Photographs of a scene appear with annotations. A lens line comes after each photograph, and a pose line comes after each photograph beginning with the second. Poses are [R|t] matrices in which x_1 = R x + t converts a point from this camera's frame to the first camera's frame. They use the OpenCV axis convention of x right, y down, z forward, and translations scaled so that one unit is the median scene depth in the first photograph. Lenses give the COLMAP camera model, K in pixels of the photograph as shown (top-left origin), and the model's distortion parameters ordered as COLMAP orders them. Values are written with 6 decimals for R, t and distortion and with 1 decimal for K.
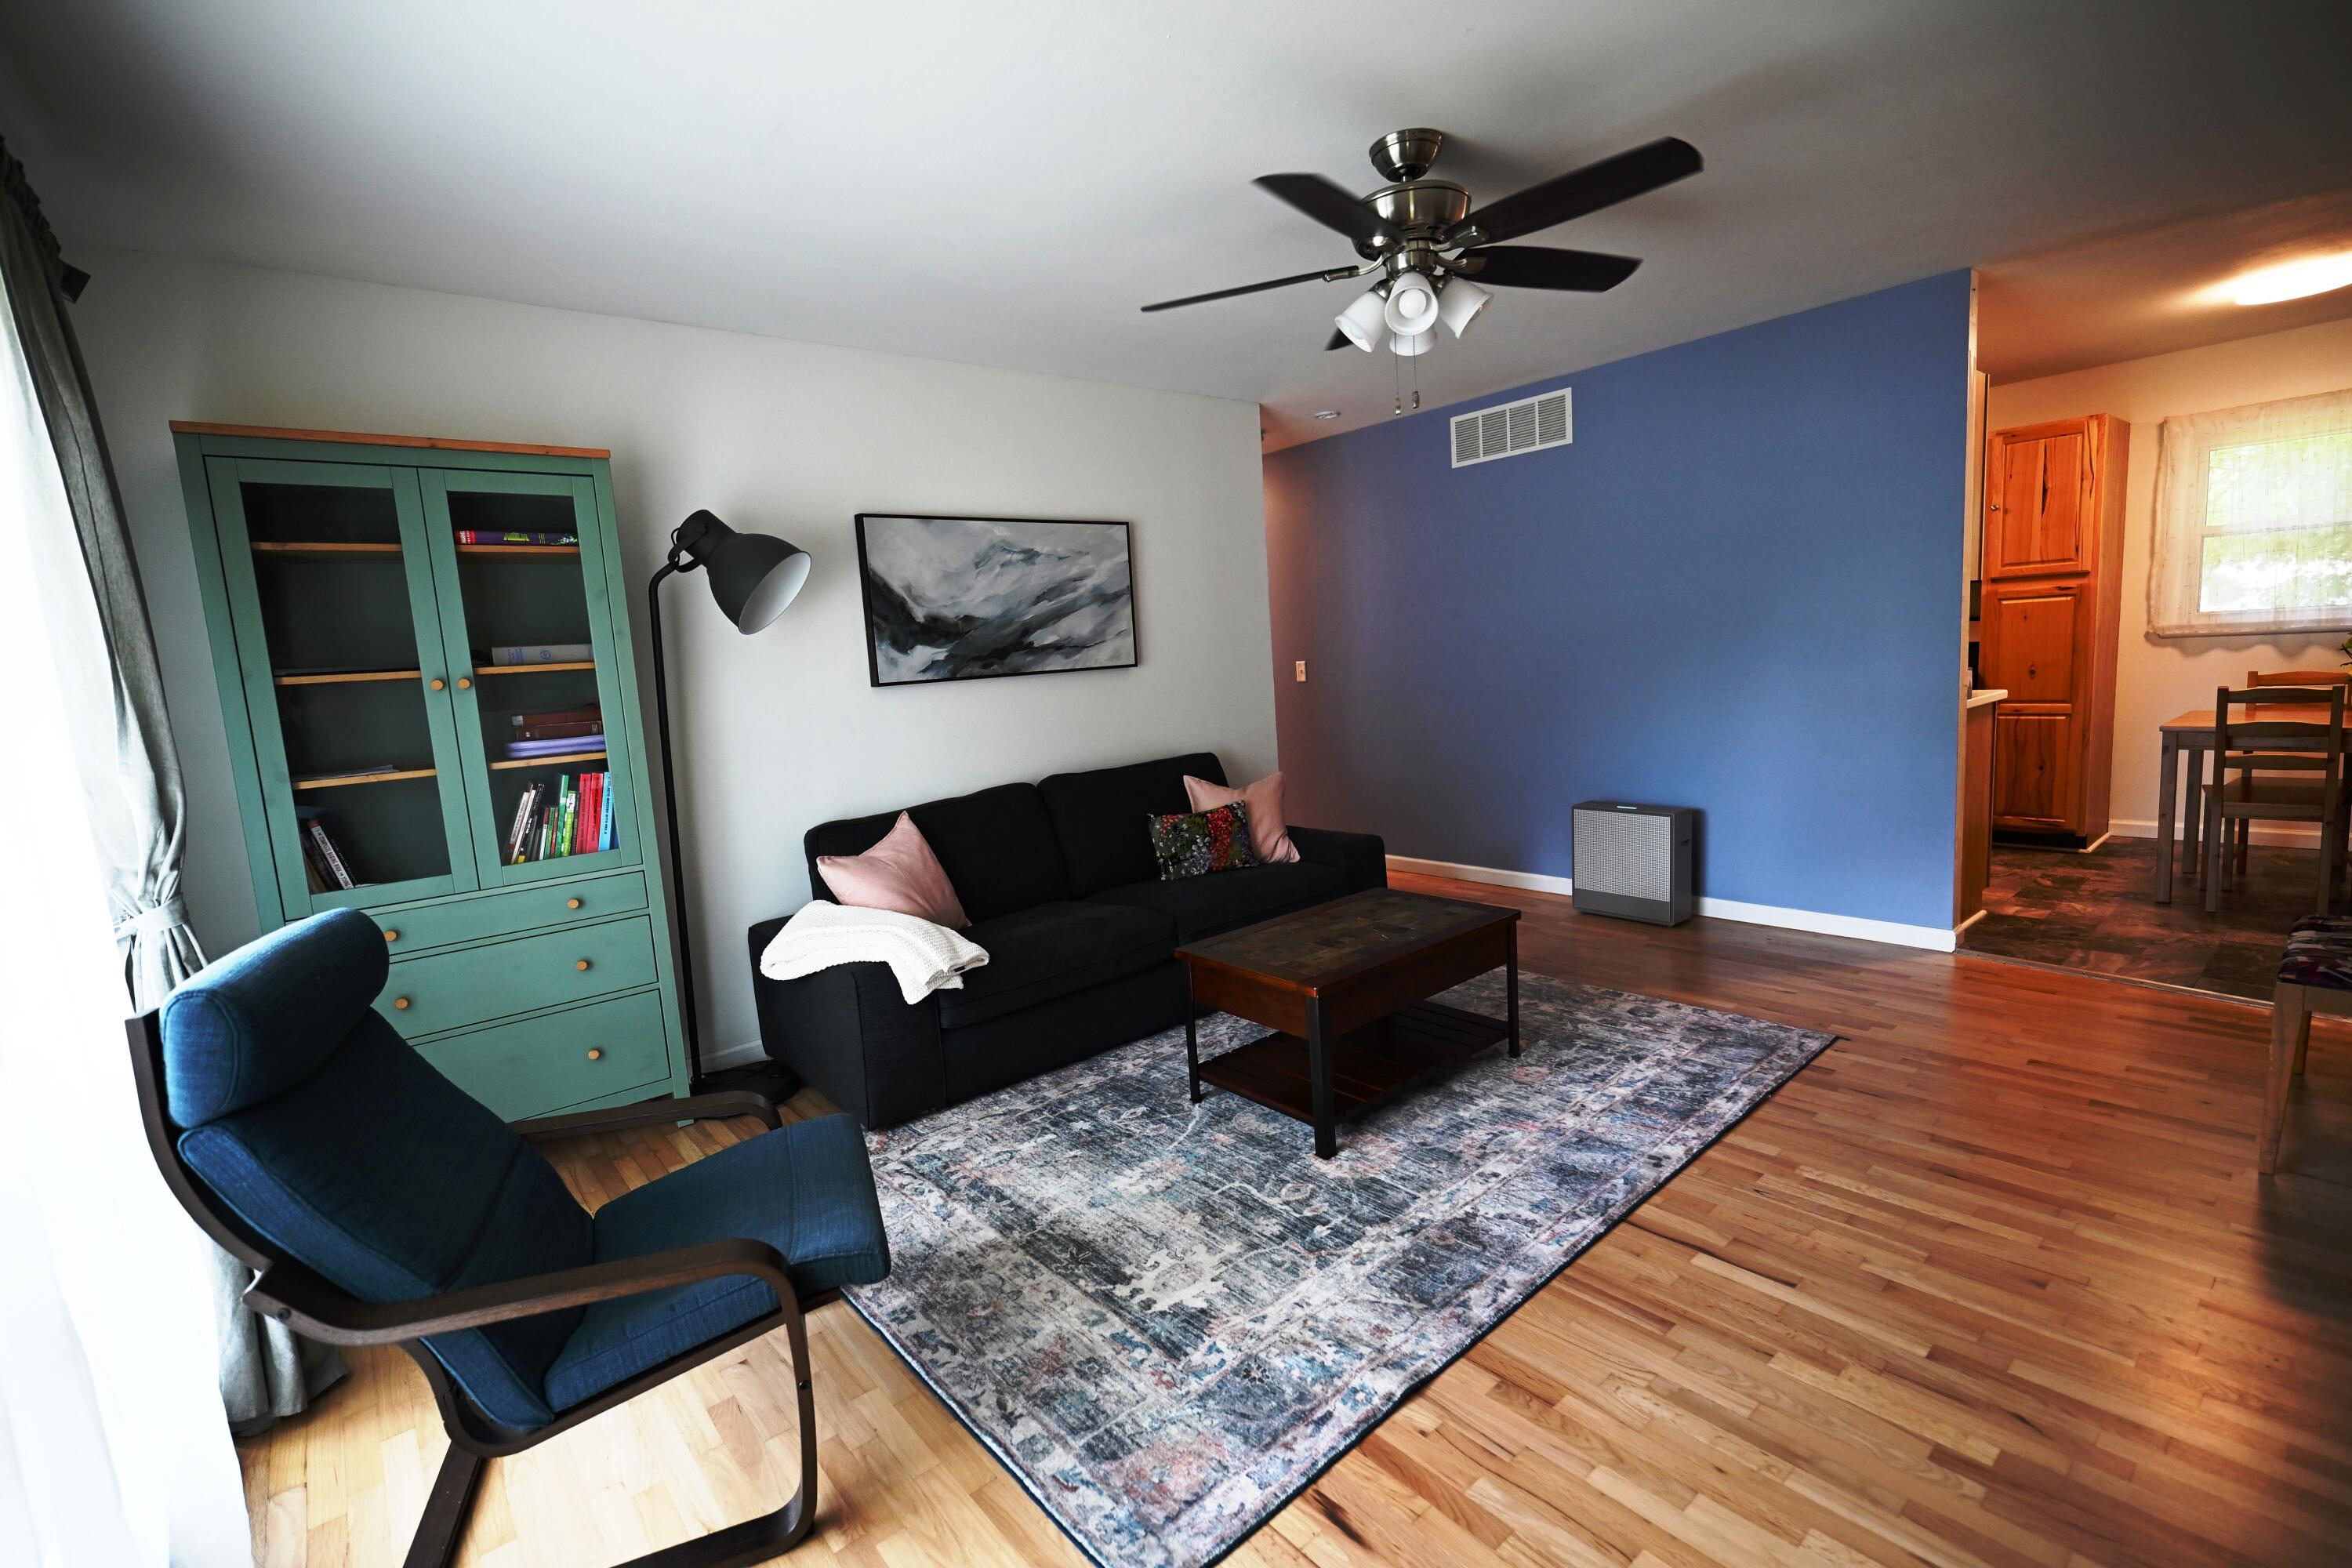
lens RADIAL K [[1039.5, 0, 1176.0], [0, 1039.5, 784.0], [0, 0, 1]] dist [0.000314, 0.000212]
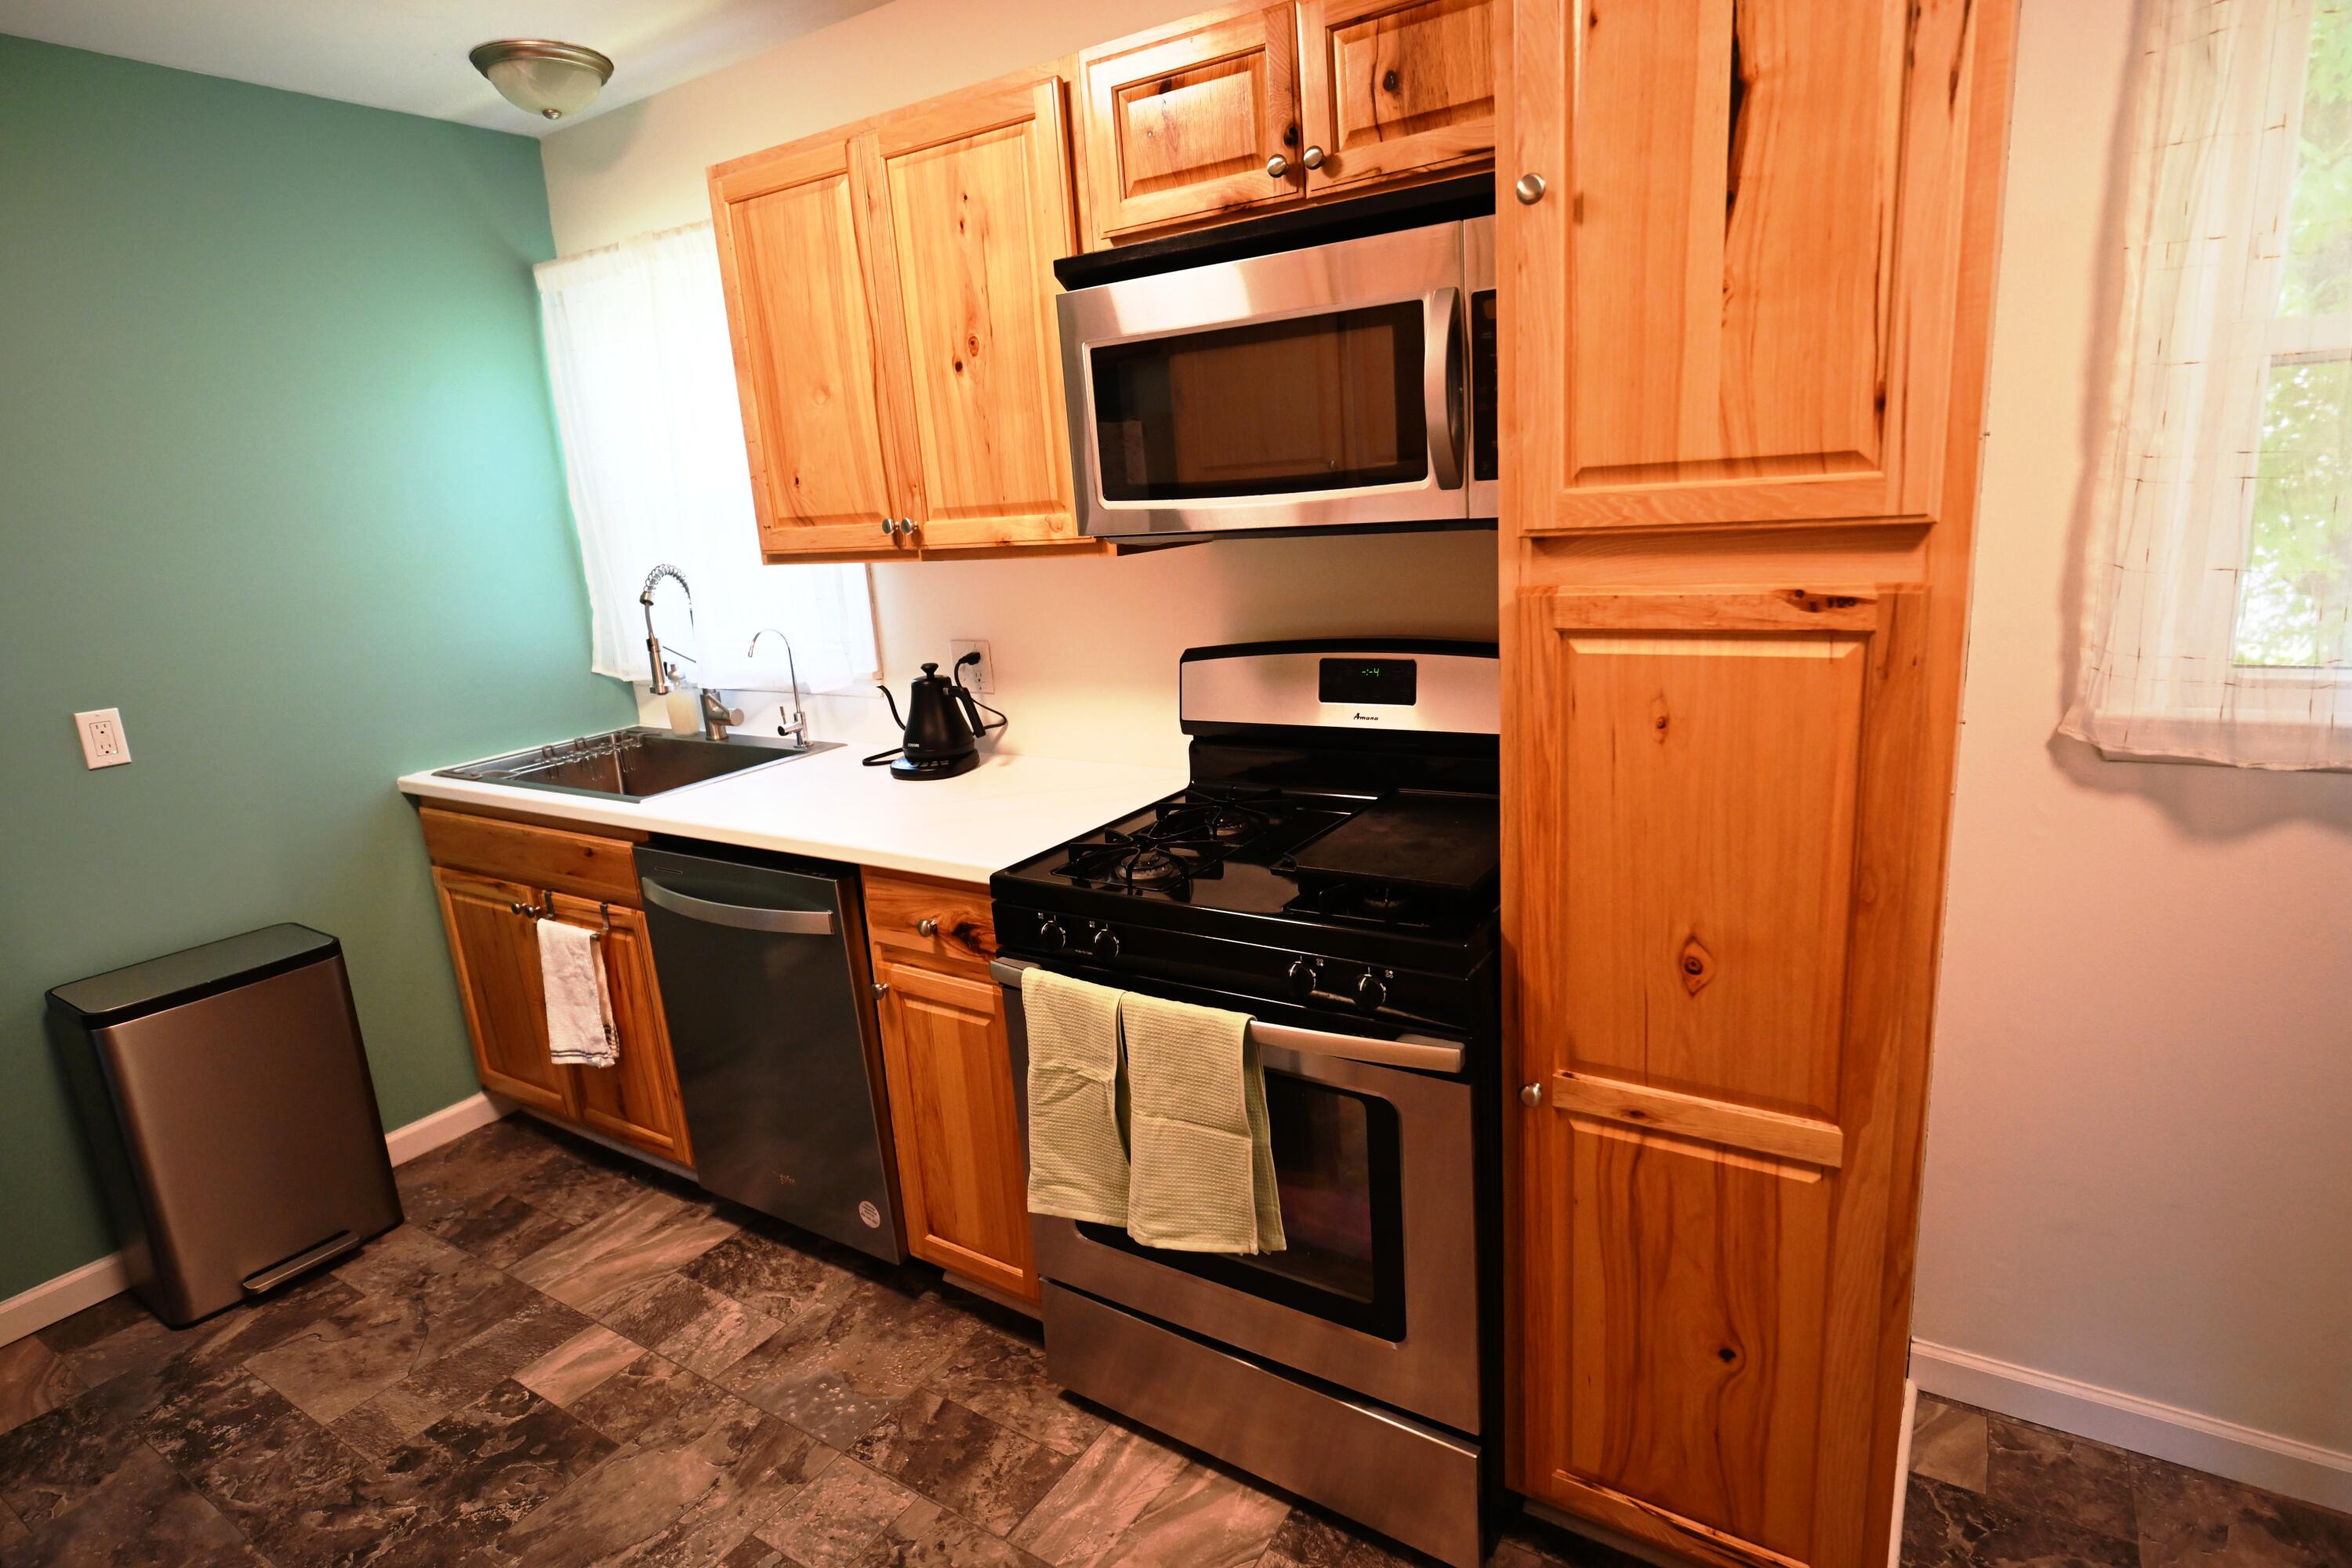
lens RADIAL K [[1231.5, 0, 1176.0], [0, 1231.5, 784.0], [0, 0, 1]] dist [0.001417, 0.000577]
pose [[0.956663, -0.068401, 0.283050, 0.647262], [0.044202, 0.994868, 0.091021, -0.175562], [-0.287824, -0.074565, 0.954776, 0.784390]]
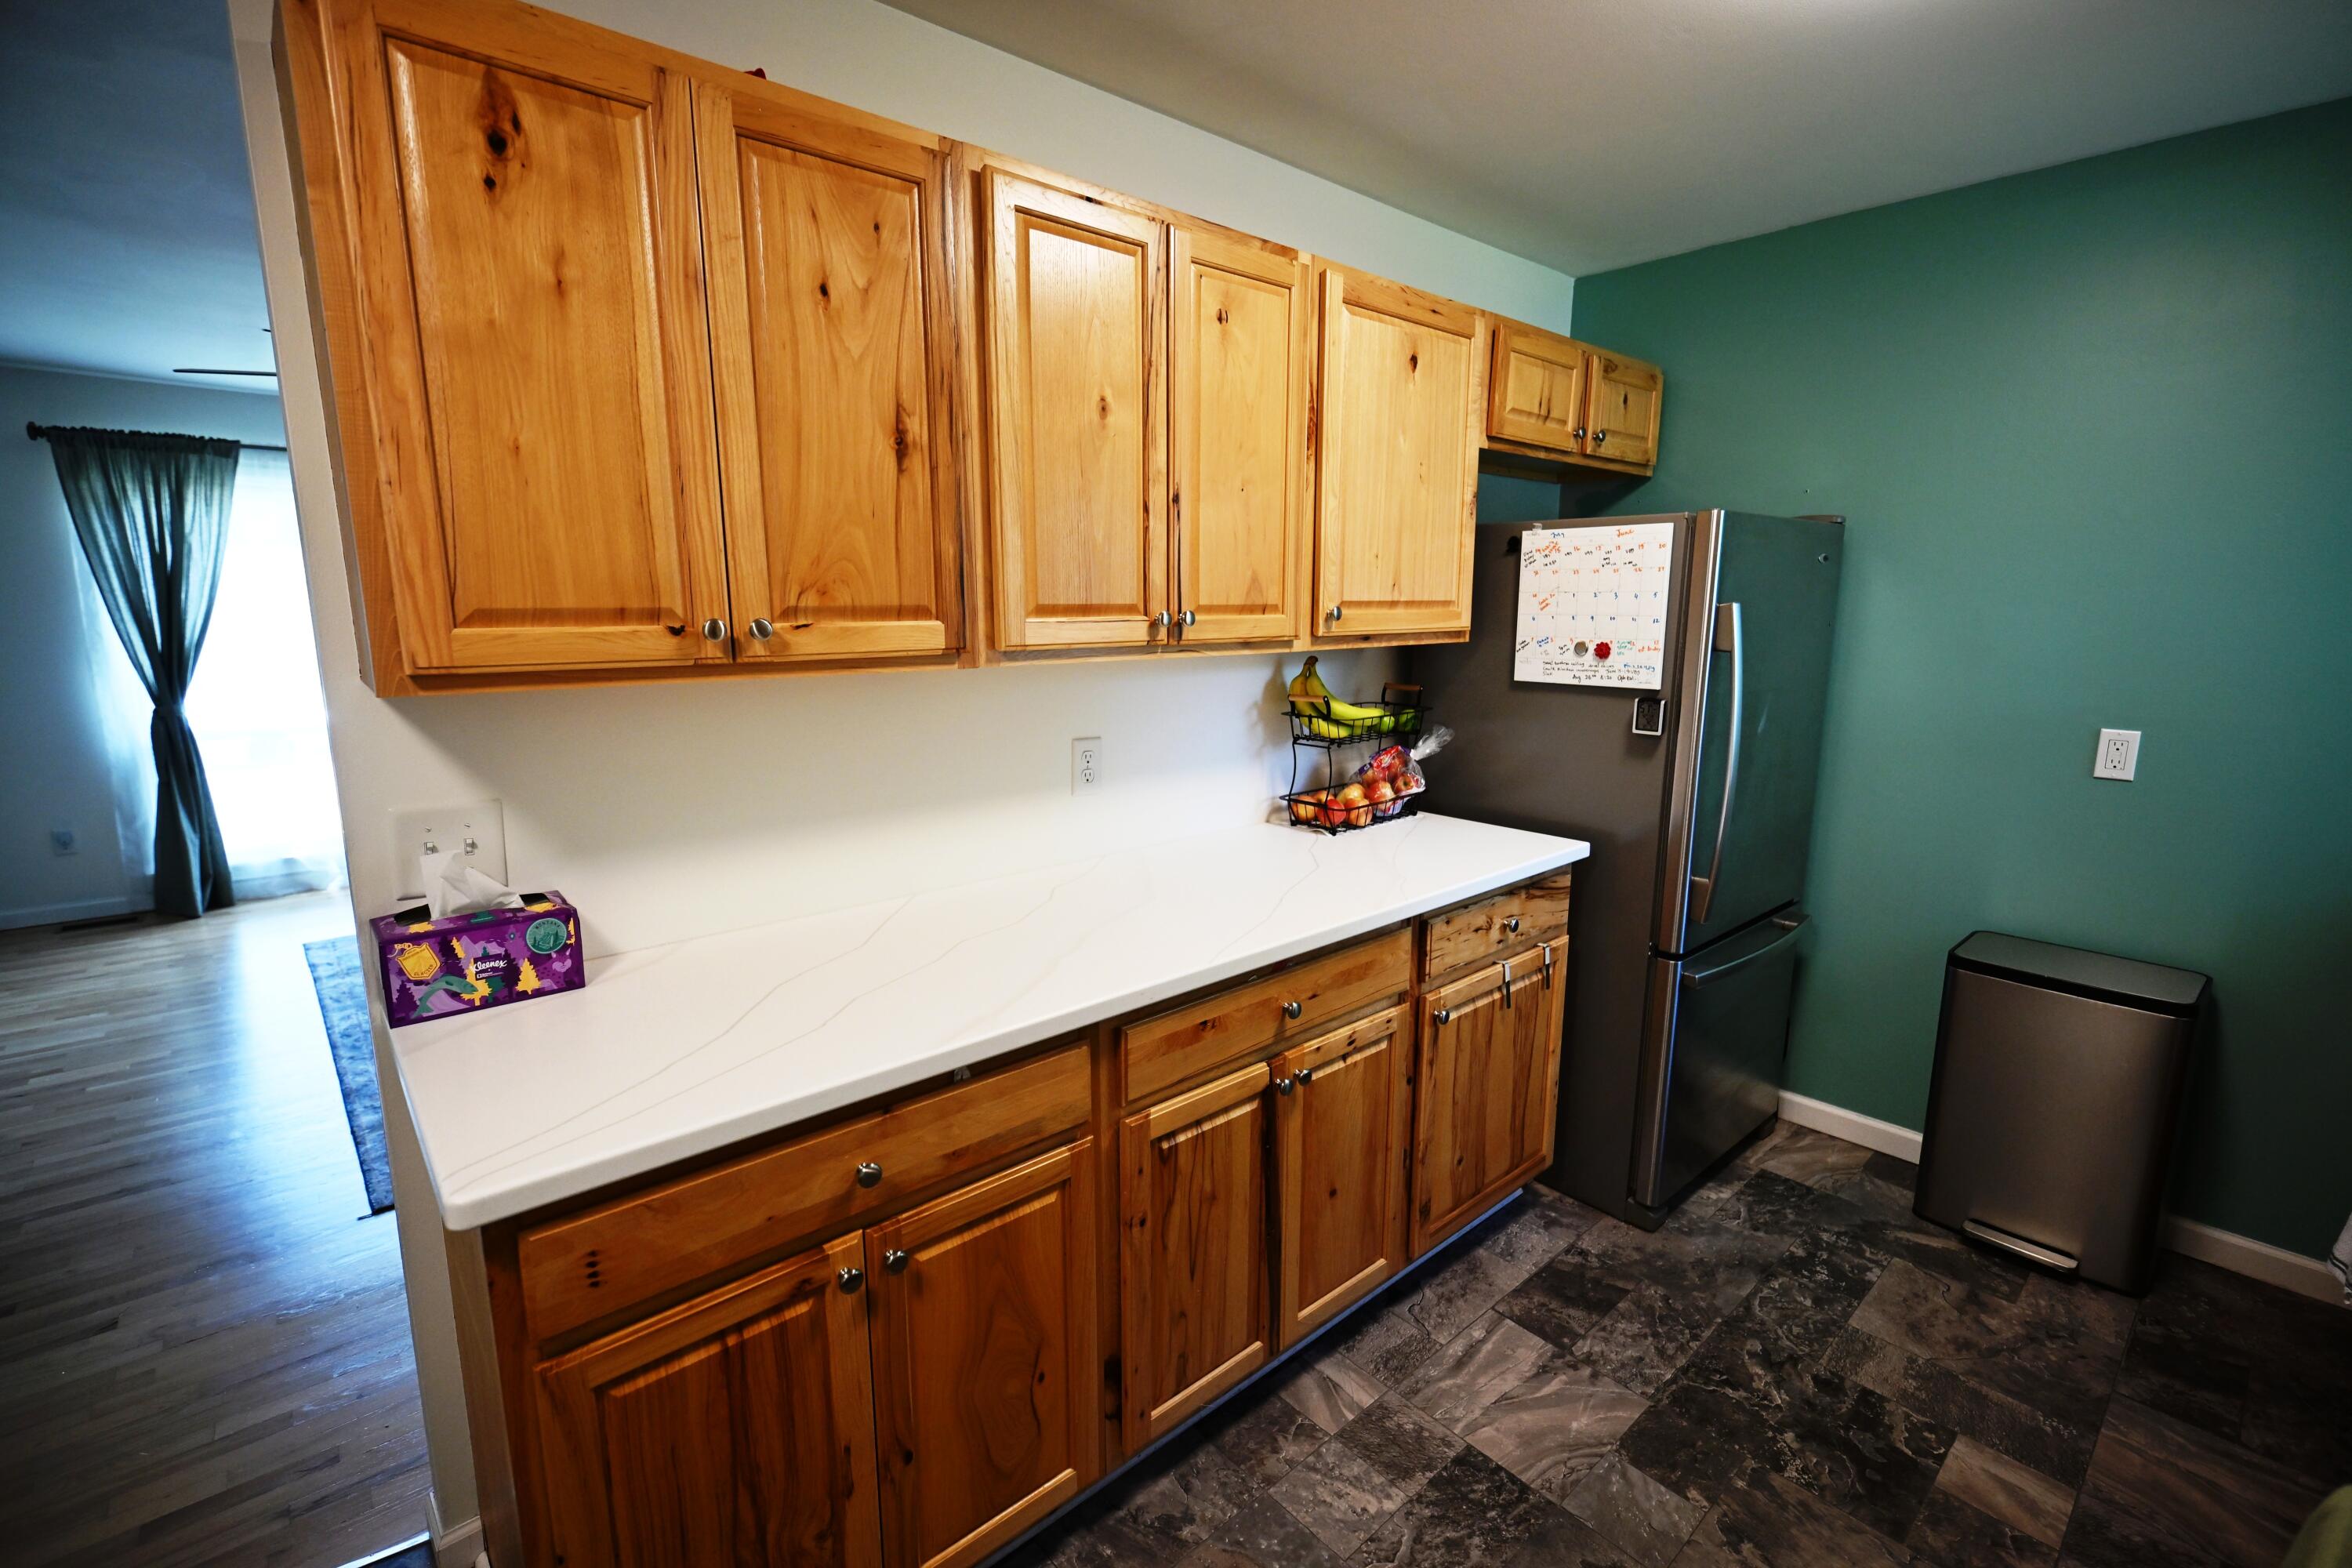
lens RADIAL K [[1039.5, 0, 1176.0], [0, 1039.5, 784.0], [0, 0, 1]] dist [0.000314, 0.000212]
pose [[0.027465, 0.240782, -0.970191, 0.821708], [-0.132287, 0.962896, 0.235226, -0.208239], [0.990831, 0.121883, 0.058298, 0.925721]]
